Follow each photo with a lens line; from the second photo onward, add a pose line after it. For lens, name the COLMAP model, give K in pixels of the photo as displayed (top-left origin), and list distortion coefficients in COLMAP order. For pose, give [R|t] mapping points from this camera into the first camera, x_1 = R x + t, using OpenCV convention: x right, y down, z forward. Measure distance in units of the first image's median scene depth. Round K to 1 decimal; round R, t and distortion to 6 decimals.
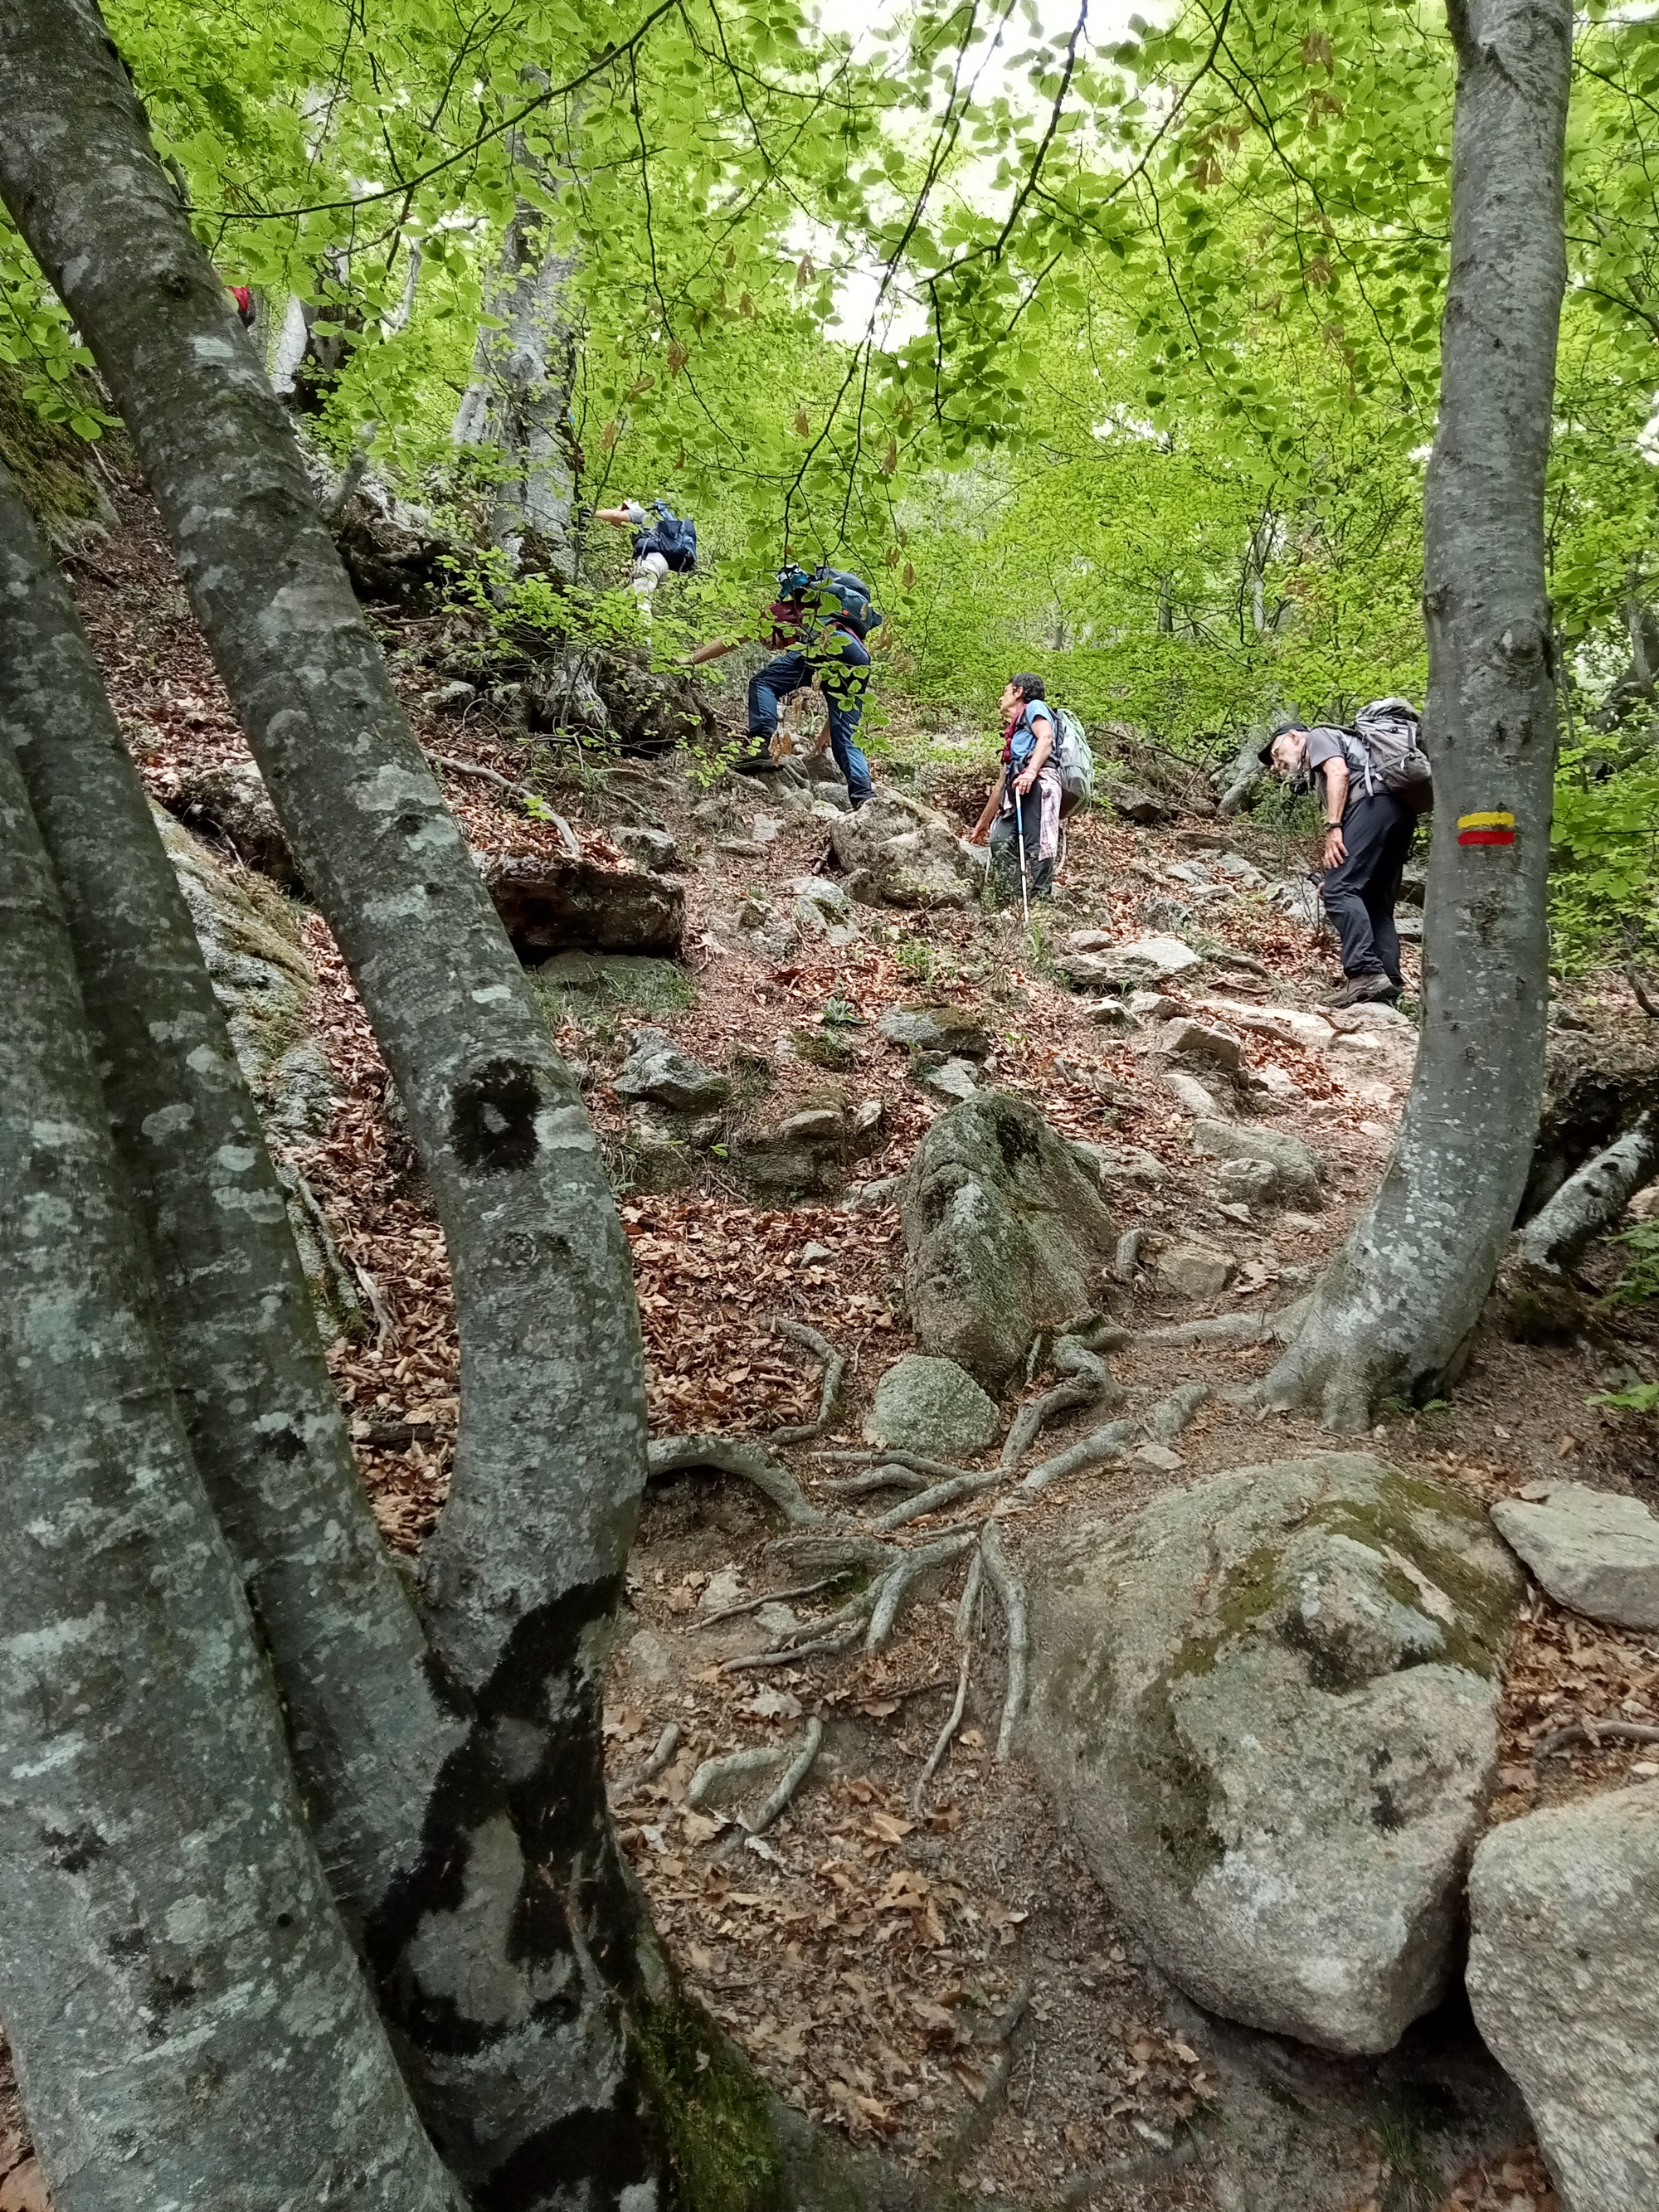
lens RADIAL K [[1601.9, 0, 822.7], [0, 1601.9, 1094.6], [0, 0, 1]] dist [0.049113, -0.023849]
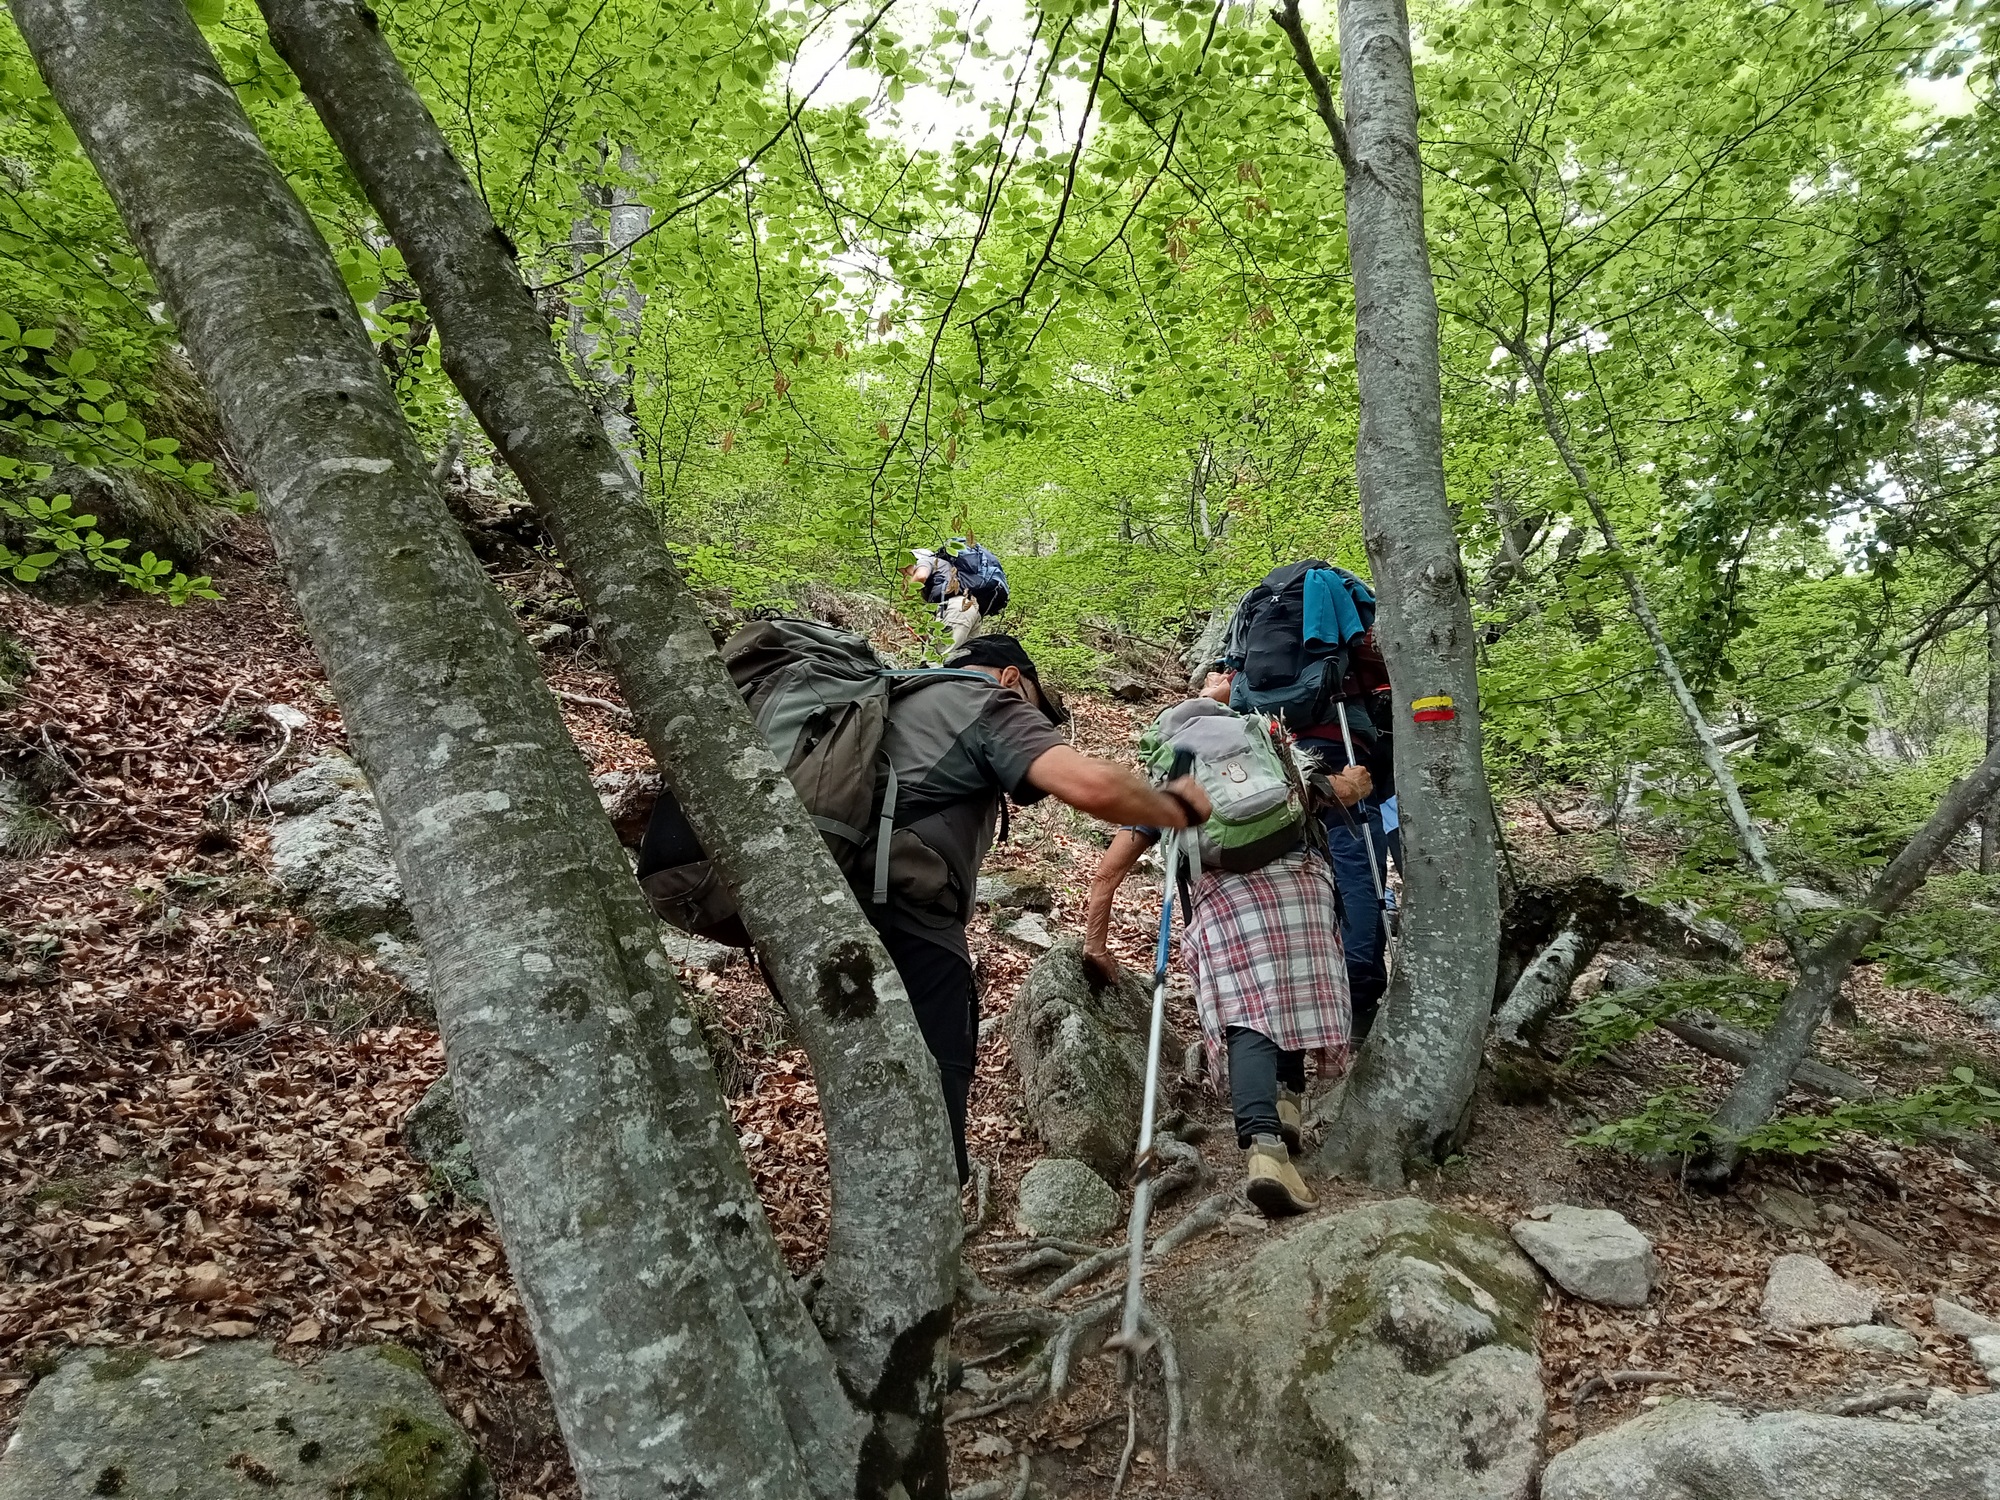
lens RADIAL K [[1448.3, 0, 1000.0], [0, 1448.3, 750.0], [0, 0, 1]] dist [0.049113, -0.023849]
pose [[0.991185, -0.067047, 0.114265, -0.109610], [0.081971, 0.987940, -0.131359, -0.005503], [-0.104079, 0.139567, 0.984728, -0.182250]]
